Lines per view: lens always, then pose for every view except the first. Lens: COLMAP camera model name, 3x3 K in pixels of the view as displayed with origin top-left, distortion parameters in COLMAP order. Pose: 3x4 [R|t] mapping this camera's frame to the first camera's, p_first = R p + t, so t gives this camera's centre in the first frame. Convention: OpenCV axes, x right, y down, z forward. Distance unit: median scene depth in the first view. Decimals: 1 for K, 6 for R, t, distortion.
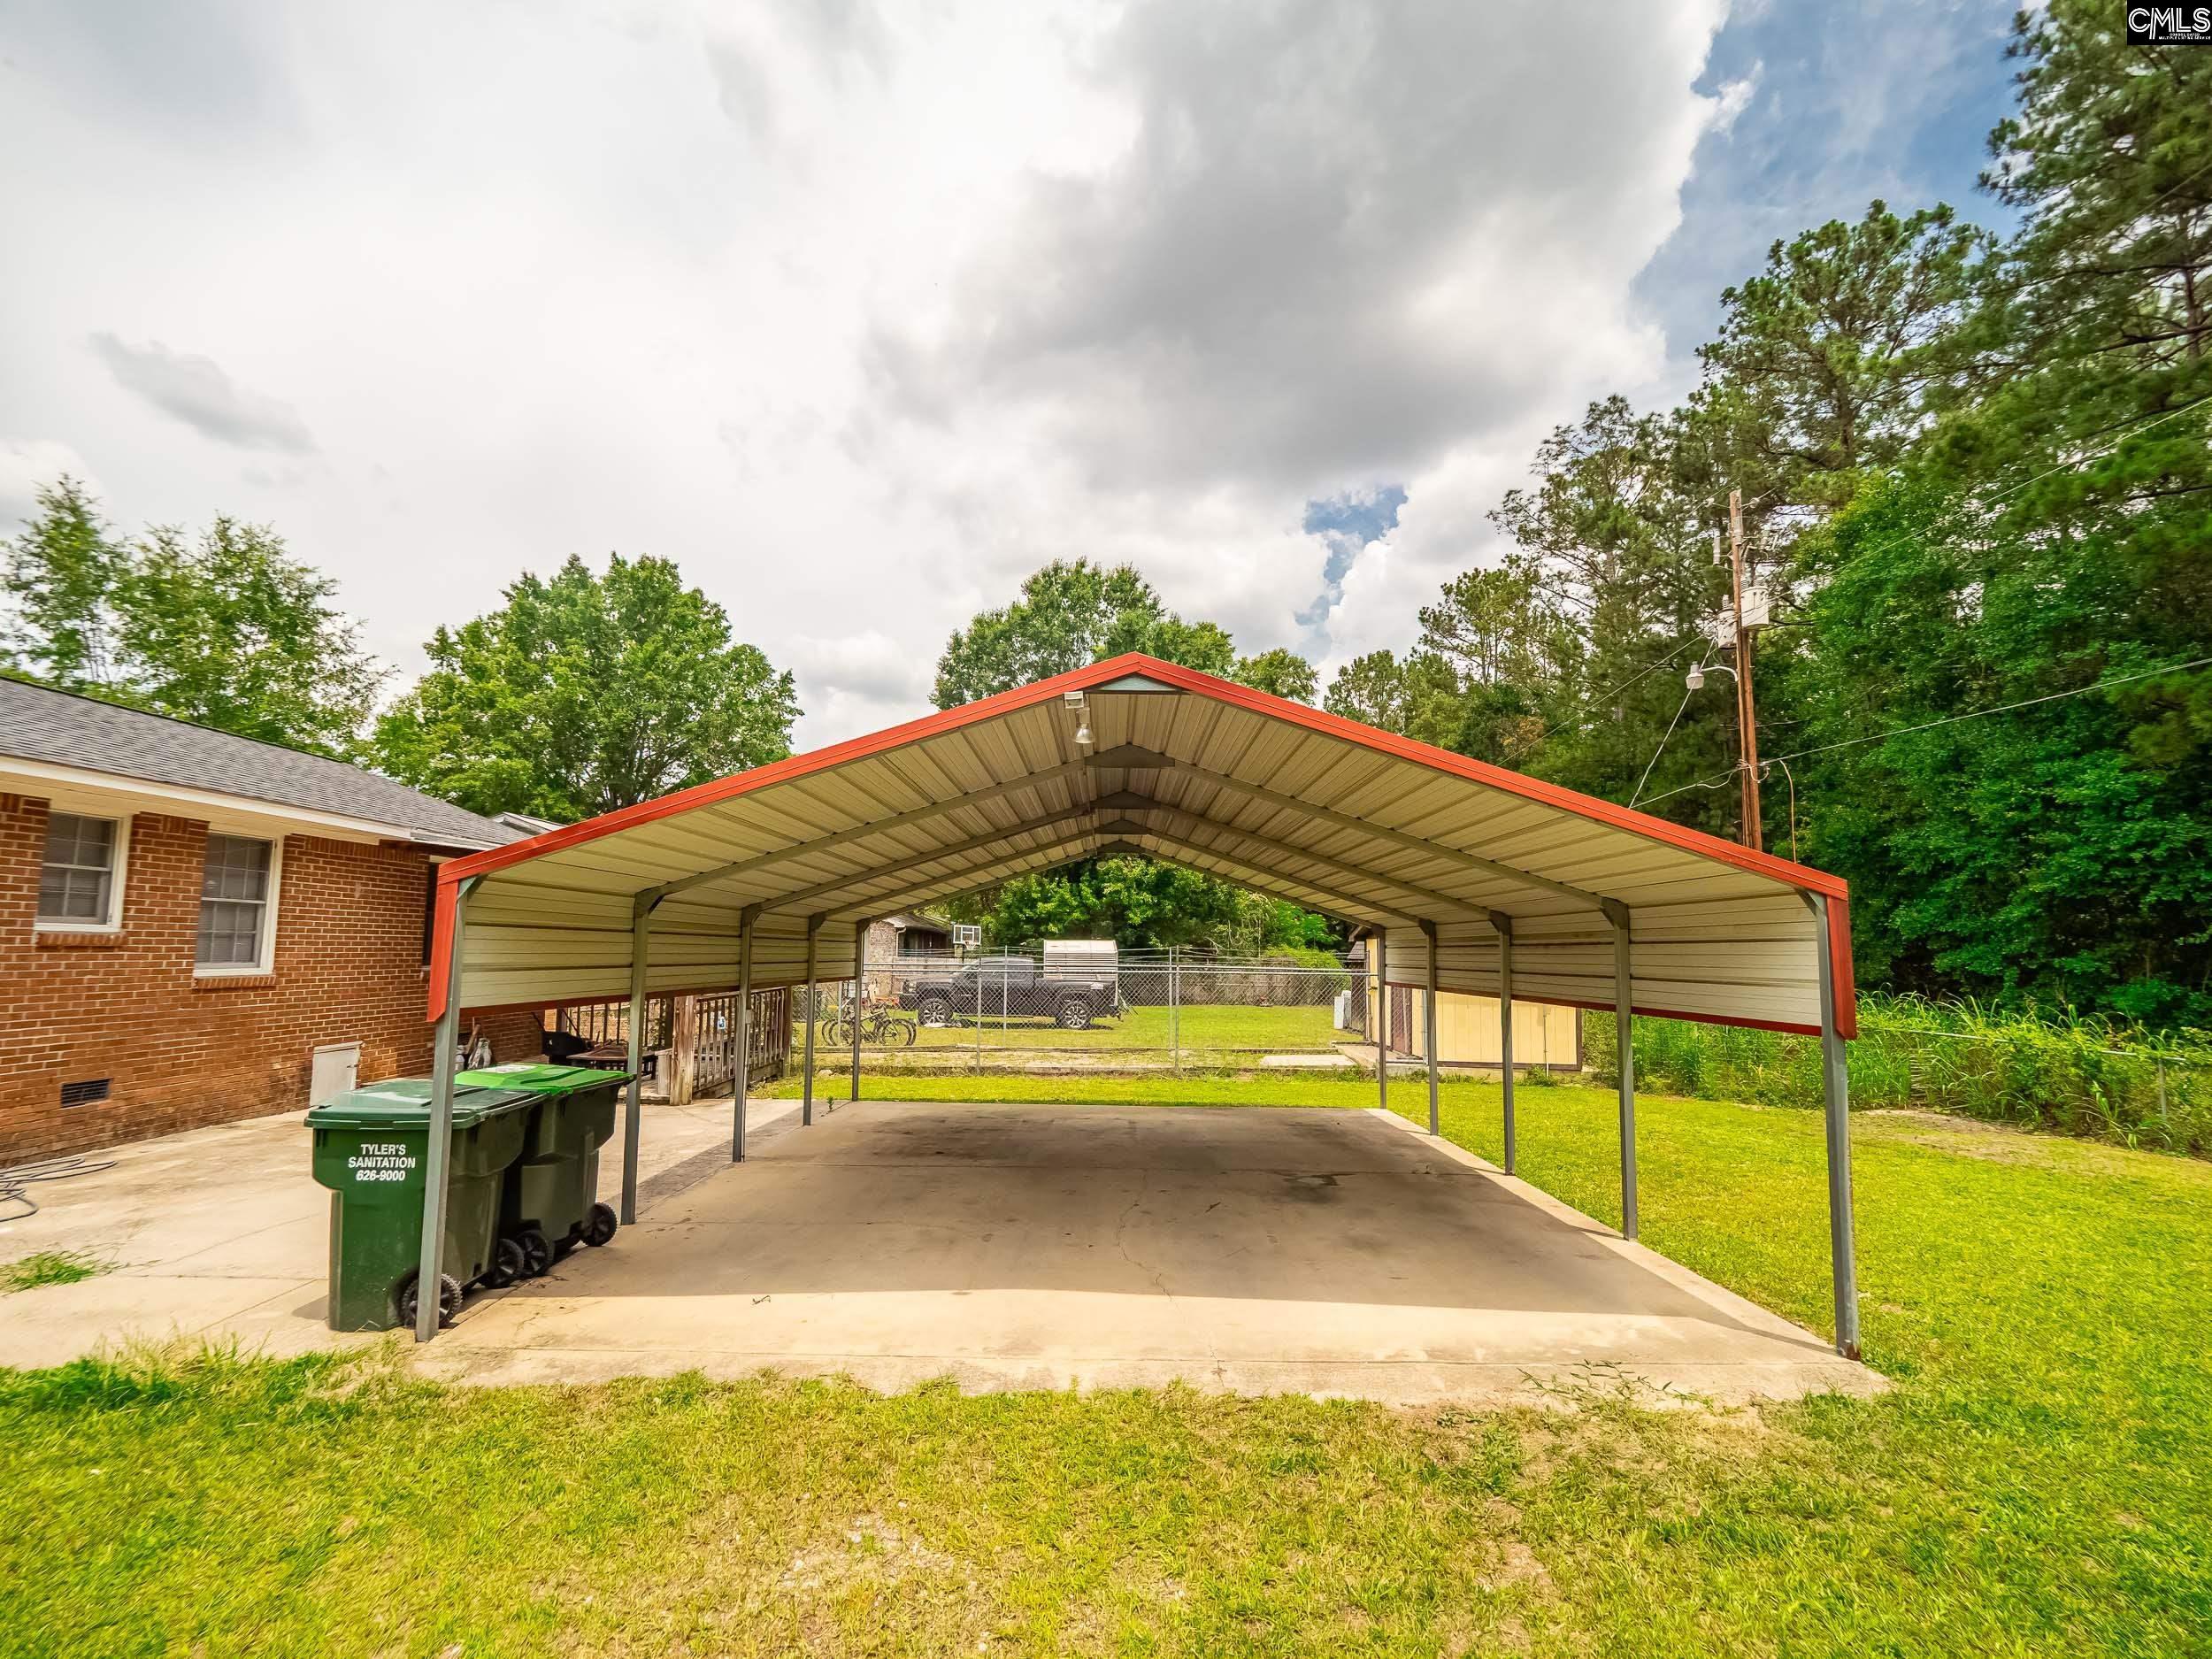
lens RADIAL K [[945.3, 0, 1101.5], [0, 945.3, 859.2], [0, 0, 1]] dist [-0.003023, -0.000476]
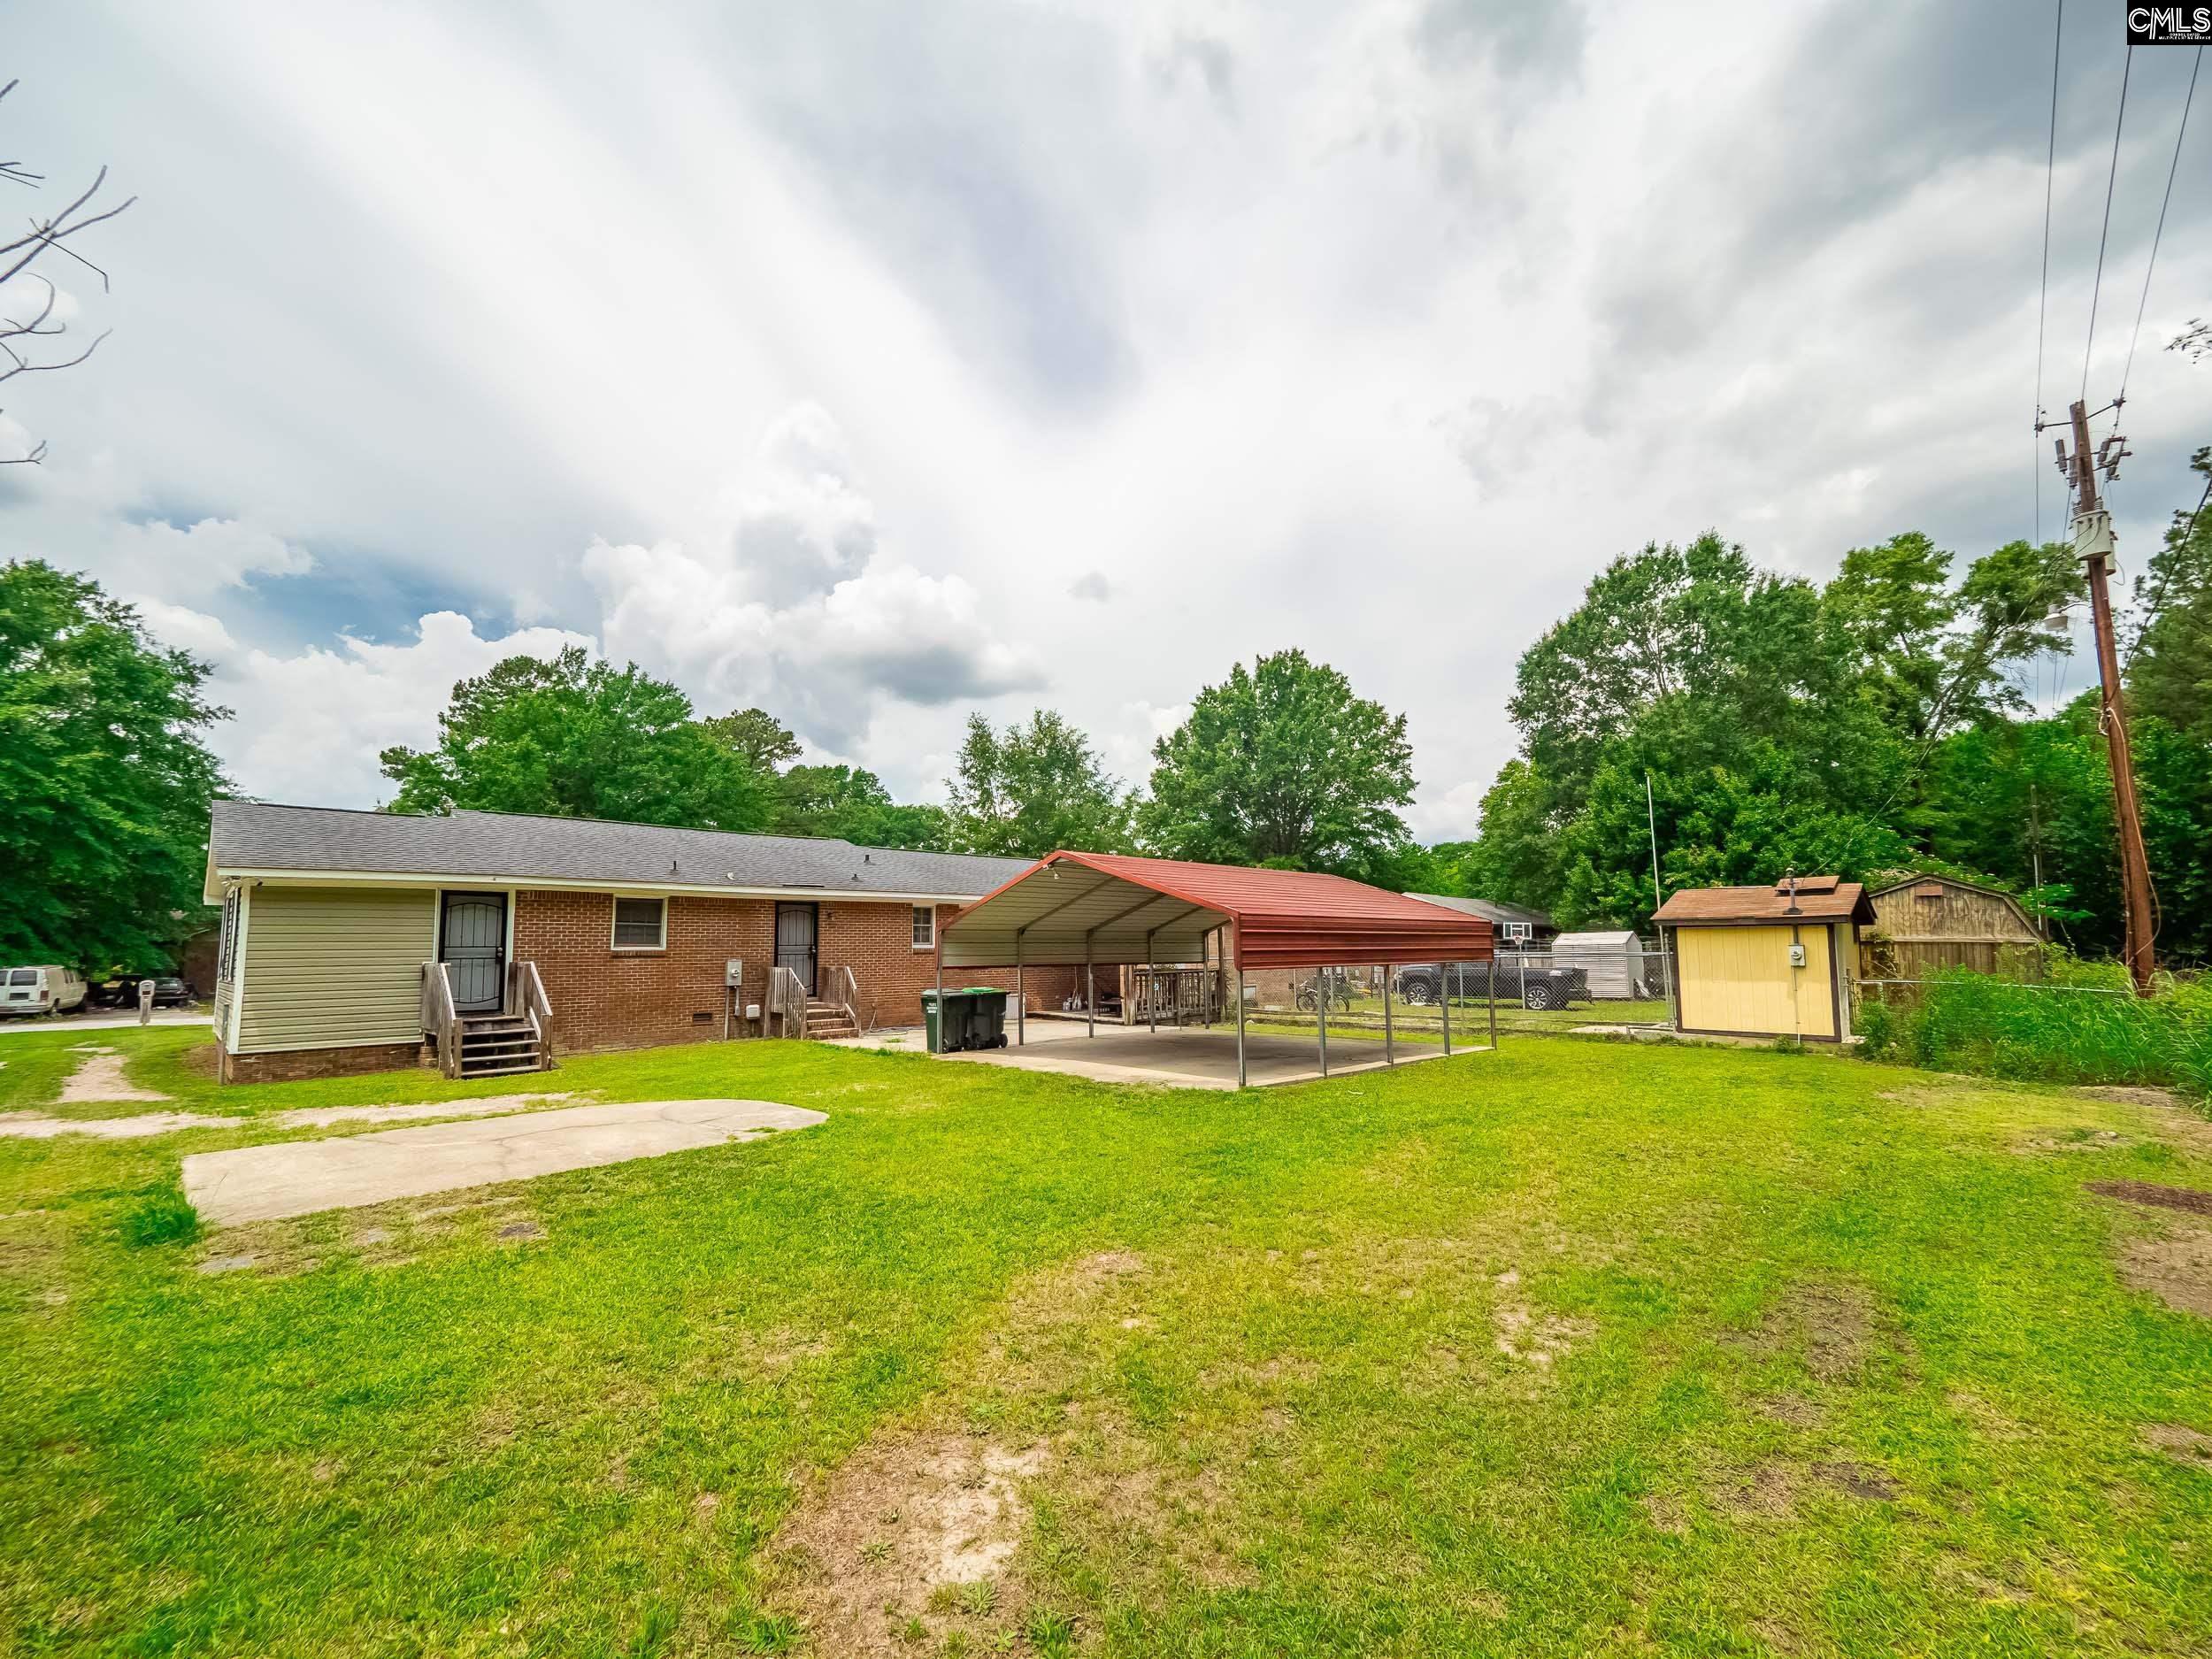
lens RADIAL K [[945.3, 0, 1101.5], [0, 945.3, 859.2], [0, 0, 1]] dist [-0.003023, -0.000476]
pose [[0.703826, -0.091750, -0.704422, 0.295828], [0.091444, 0.995076, -0.038240, -0.006916], [0.704462, -0.037502, 0.708750, -0.141643]]
